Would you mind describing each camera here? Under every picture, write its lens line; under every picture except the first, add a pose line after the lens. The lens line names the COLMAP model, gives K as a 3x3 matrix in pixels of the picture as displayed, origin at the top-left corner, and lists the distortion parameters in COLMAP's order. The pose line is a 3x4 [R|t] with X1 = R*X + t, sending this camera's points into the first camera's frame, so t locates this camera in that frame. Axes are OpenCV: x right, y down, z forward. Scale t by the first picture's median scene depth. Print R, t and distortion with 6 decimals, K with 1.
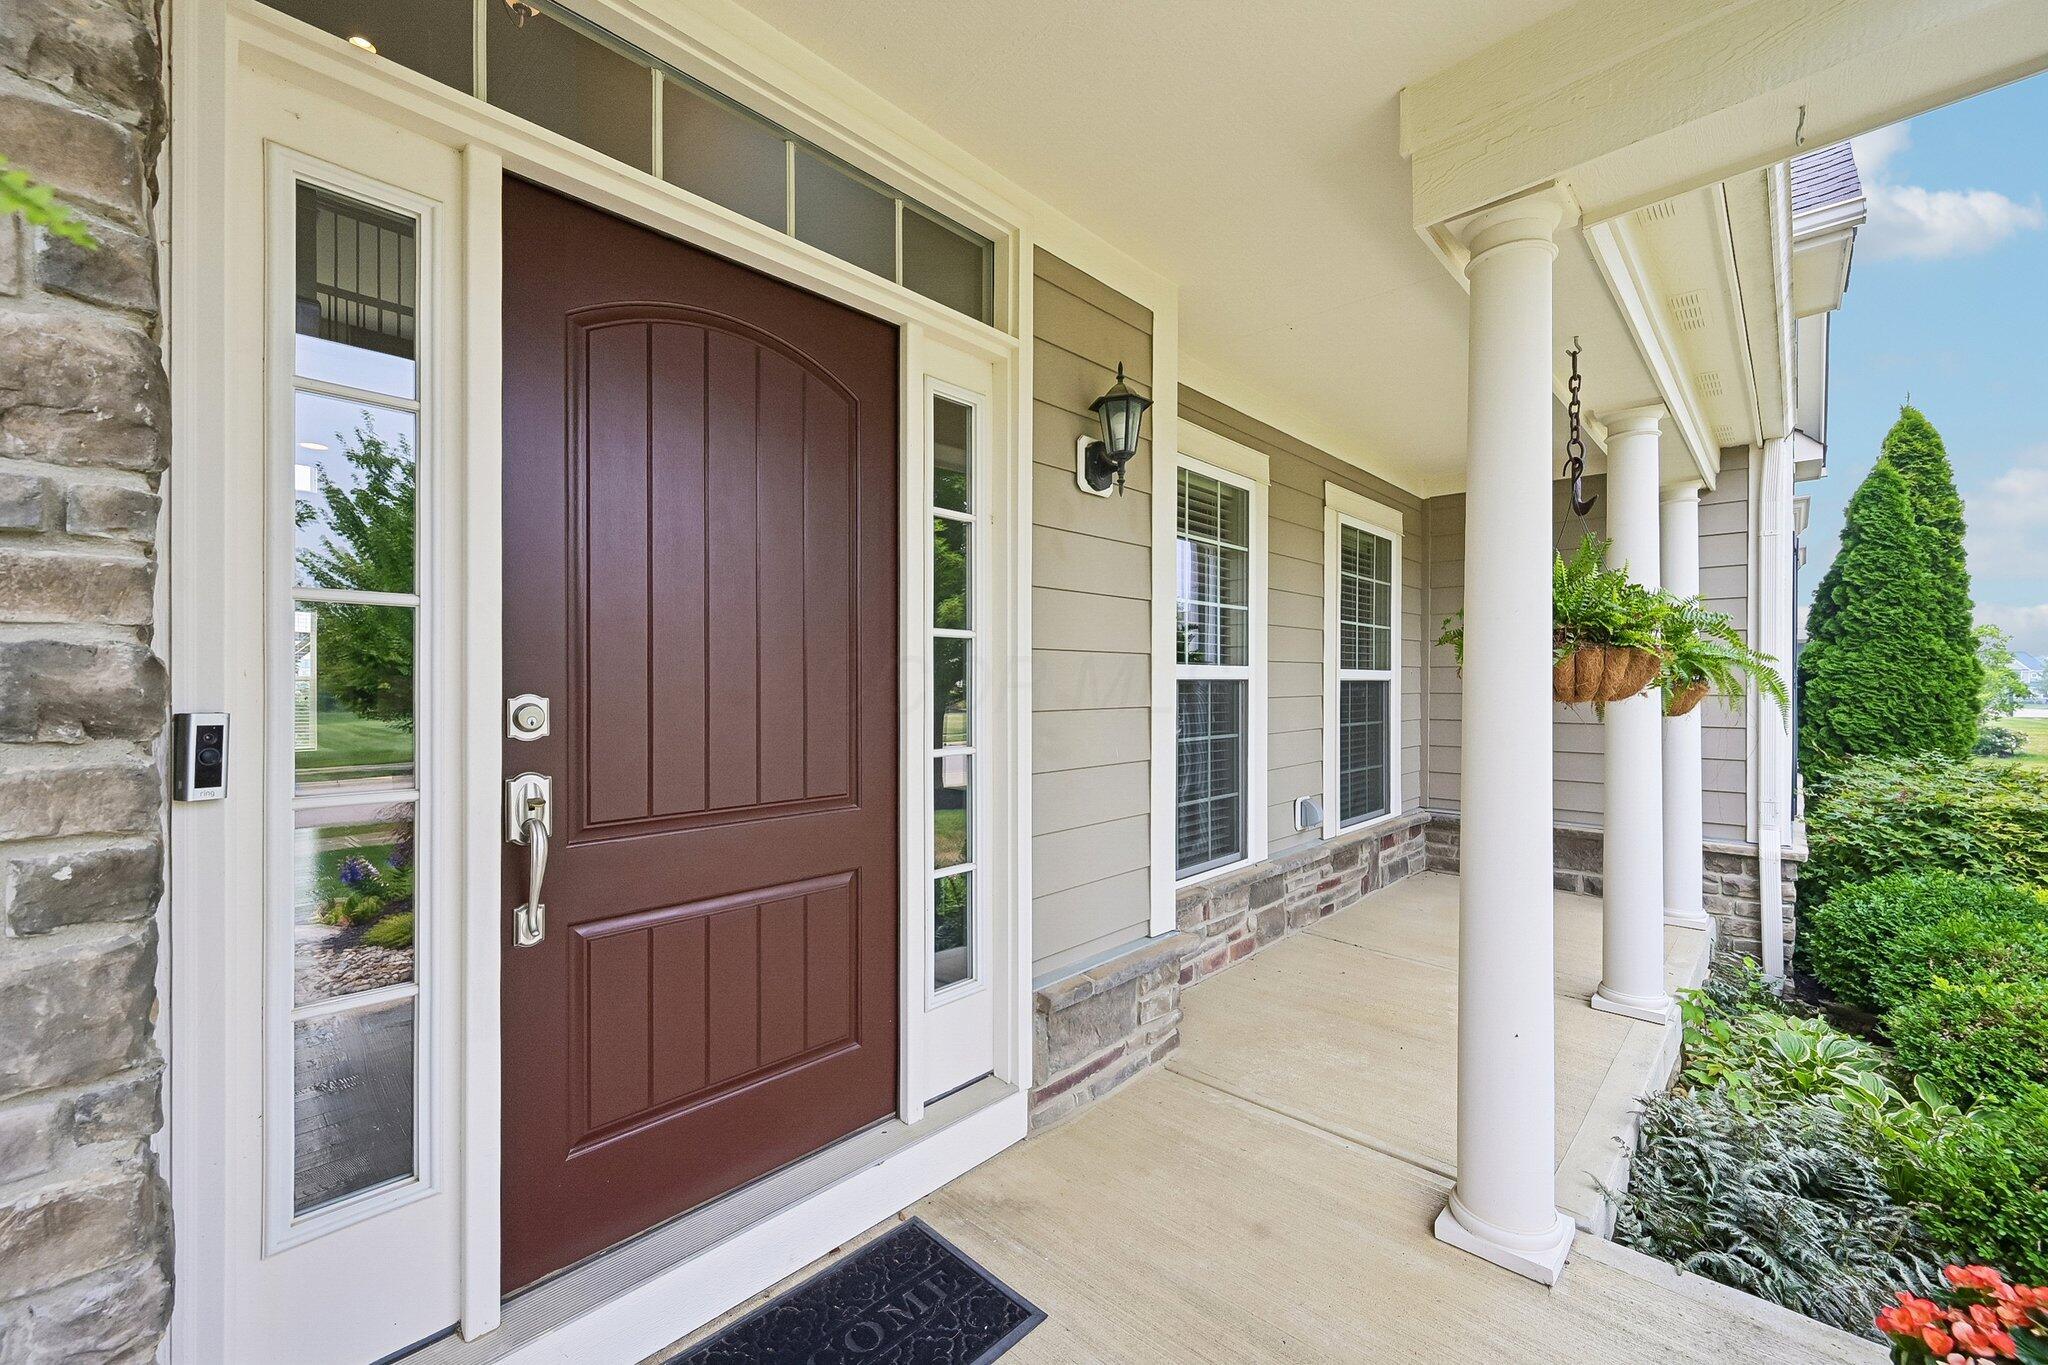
lens RADIAL K [[820.8, 0, 1020.2], [0, 820.8, 689.4], [0, 0, 1]] dist [0.002694, 0.000209]
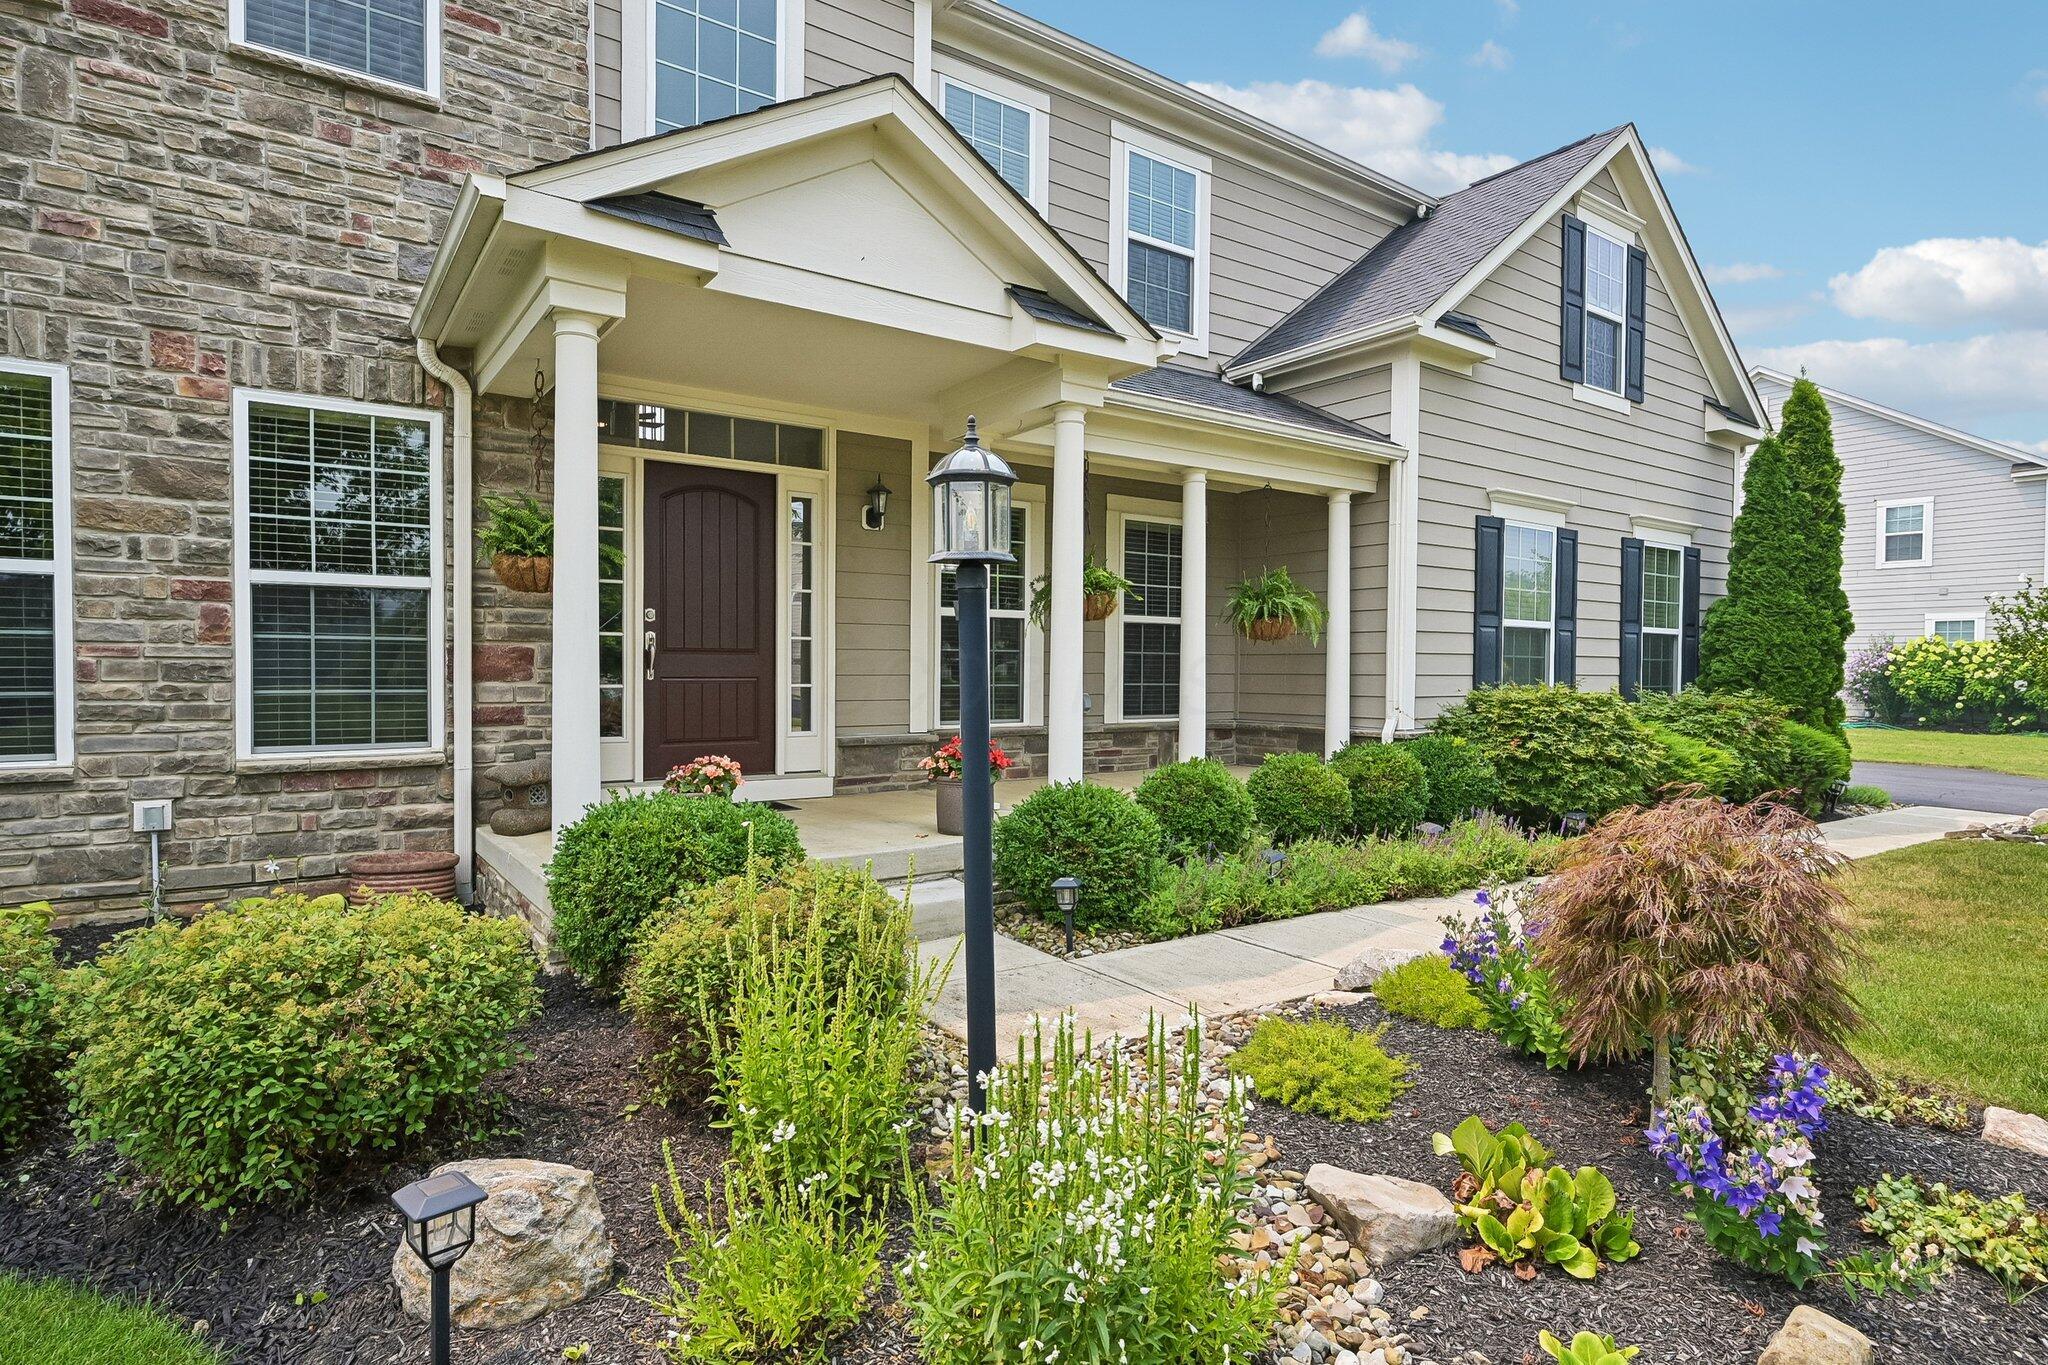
lens RADIAL K [[1101.8, 0, 1014.1], [0, 1101.8, 692.6], [0, 0, 1]] dist [0.000401, 0.000226]
pose [[0.981710, 0.008715, -0.190183, 1.164771], [-0.006369, 0.999896, 0.012942, 0.188962], [0.190276, -0.011494, 0.981663, -2.123980]]
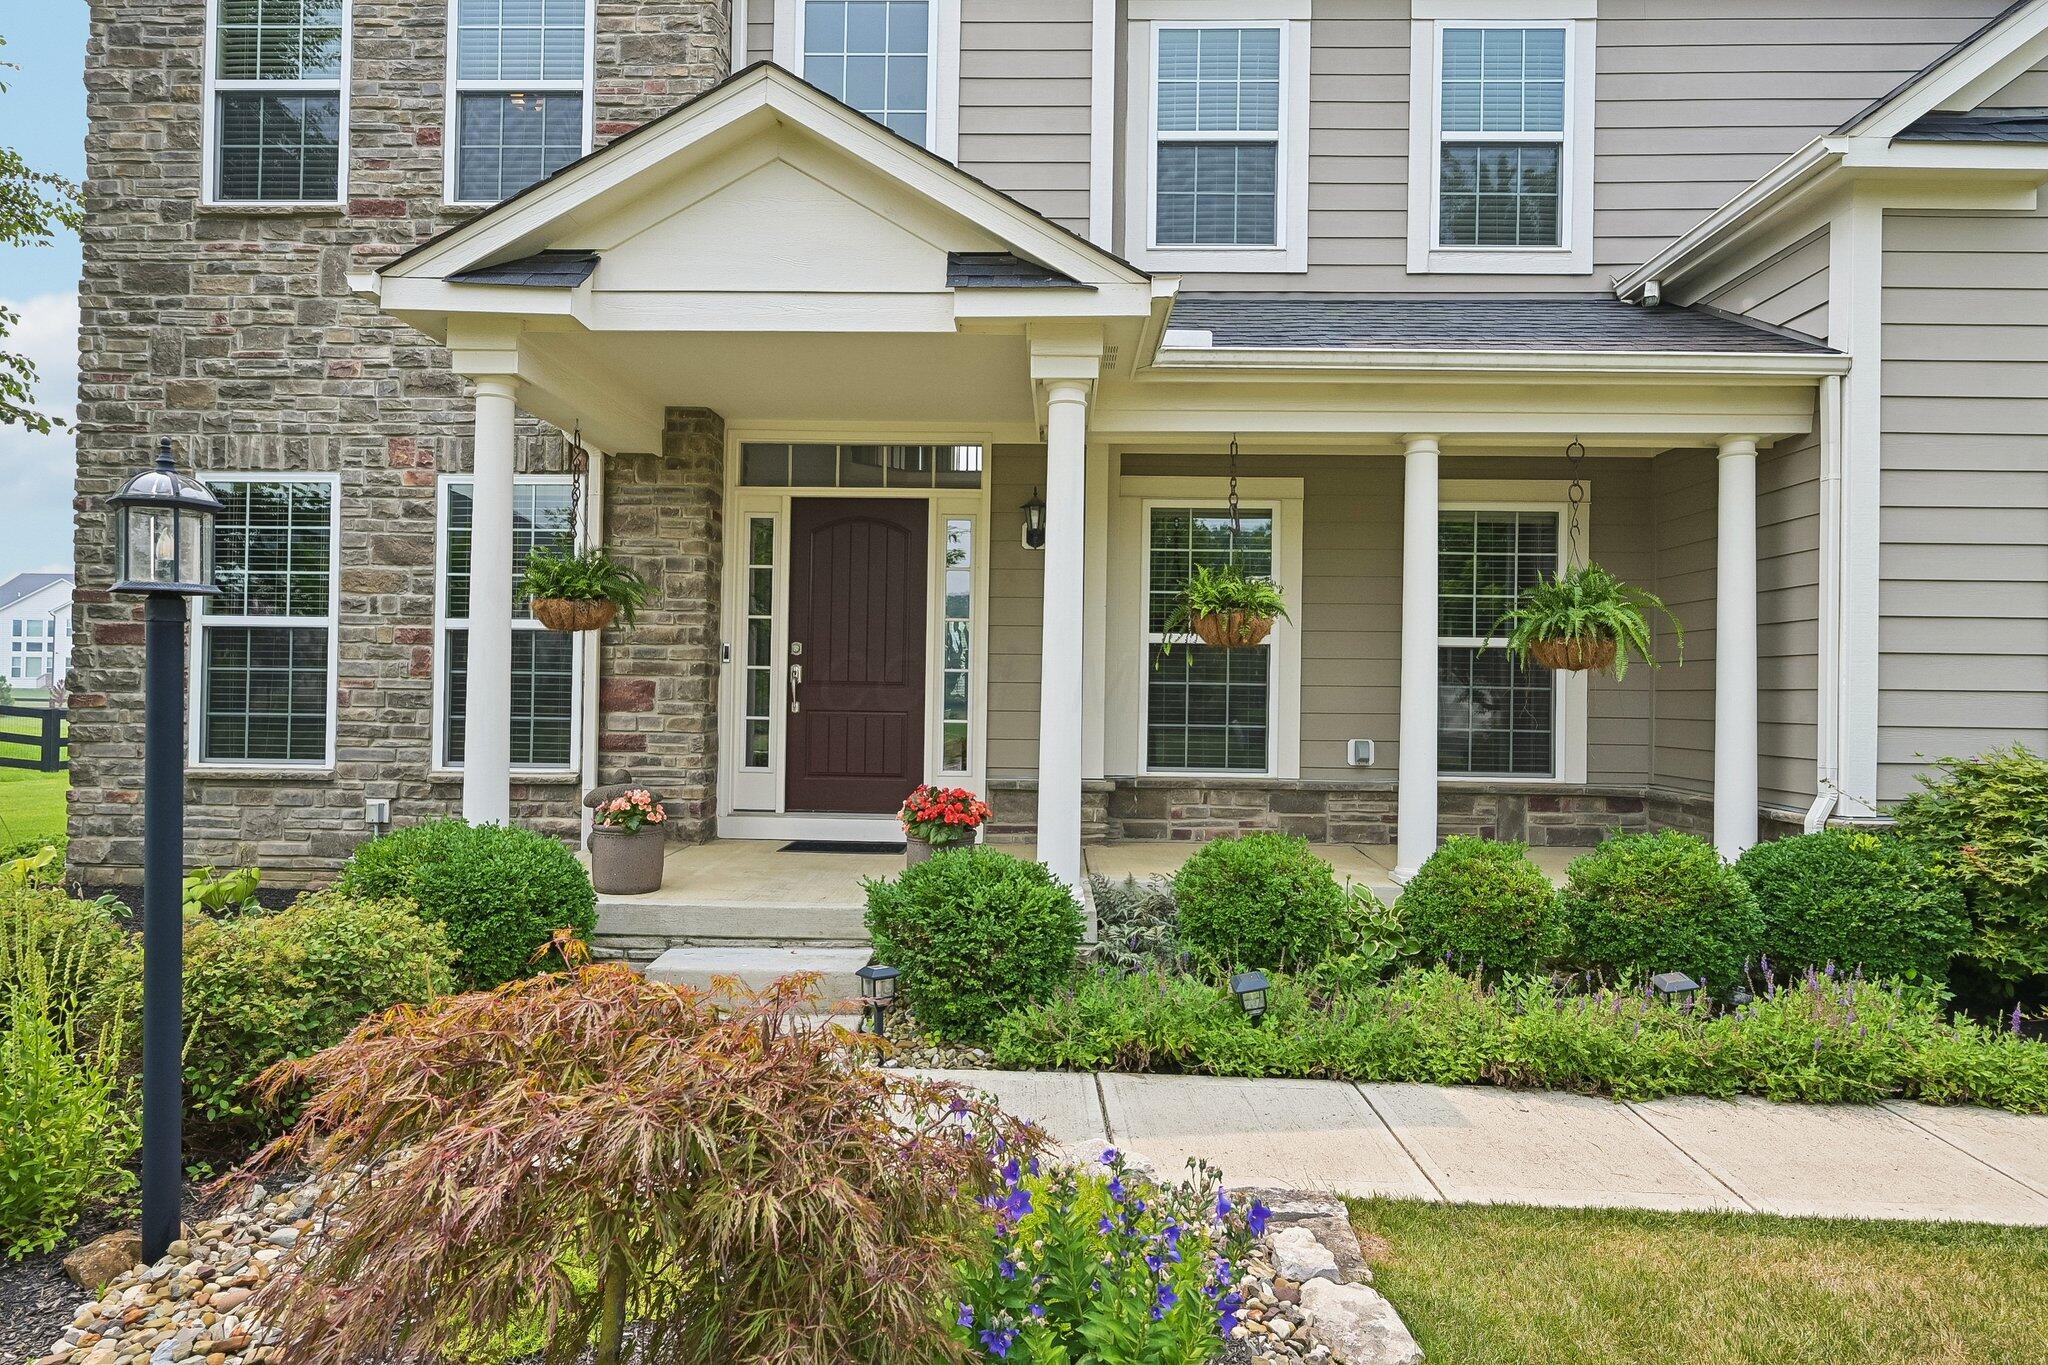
lens RADIAL K [[1142.3, 0, 1010.5], [0, 1142.3, 681.7], [0, 0, 1]] dist [0.000190, -0.000102]
pose [[0.668759, 0.002703, -0.743474, 2.375732], [-0.020922, 0.999666, -0.015185, 0.150090], [0.743185, 0.025710, 0.668592, -1.033782]]
